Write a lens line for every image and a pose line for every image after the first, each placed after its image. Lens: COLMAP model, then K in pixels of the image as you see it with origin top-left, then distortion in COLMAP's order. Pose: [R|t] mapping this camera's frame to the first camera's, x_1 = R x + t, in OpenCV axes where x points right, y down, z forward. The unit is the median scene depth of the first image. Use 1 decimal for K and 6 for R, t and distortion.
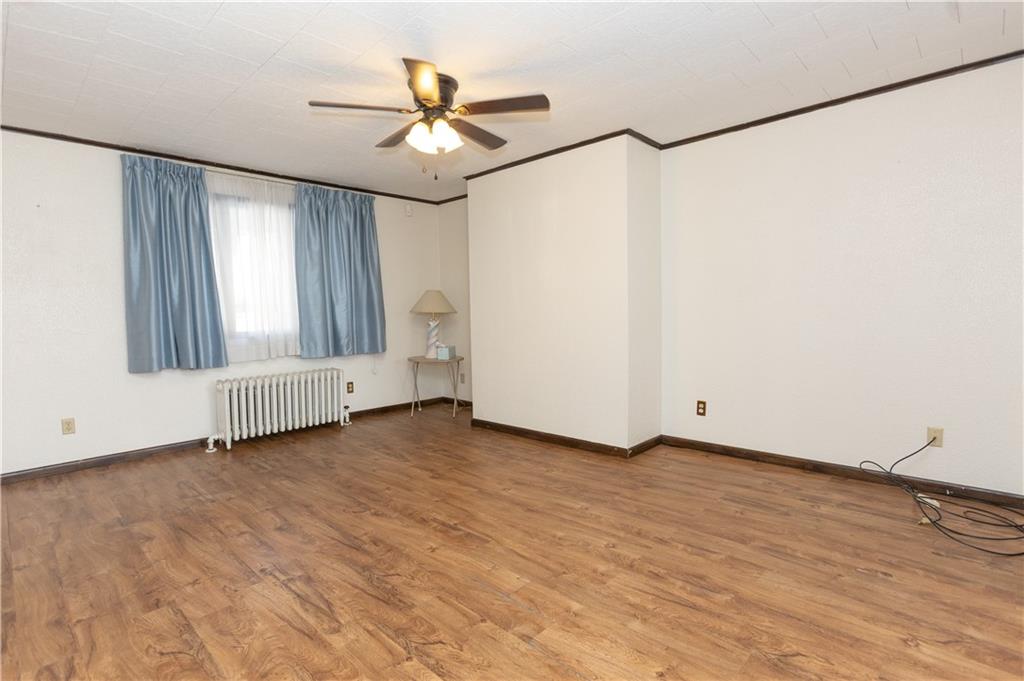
lens RADIAL K [[463.0, 0, 530.4], [0, 463.0, 338.7], [0, 0, 1]] dist [-0.008866, 0.005528]
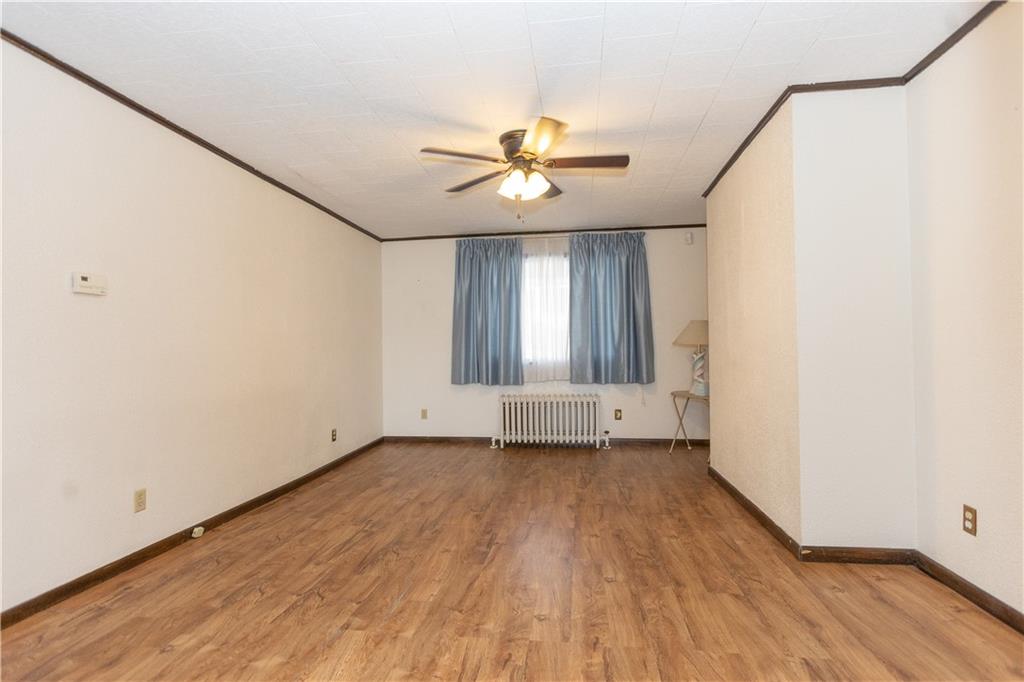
lens RADIAL K [[463.0, 0, 513.6], [0, 463.0, 341.4], [0, 0, 1]] dist [-0.008866, 0.005528]
pose [[0.620463, -0.003217, -0.784229, 0.519135], [-0.046047, 0.998117, -0.040526, -0.013779], [0.782883, 0.061256, 0.619146, 0.259180]]
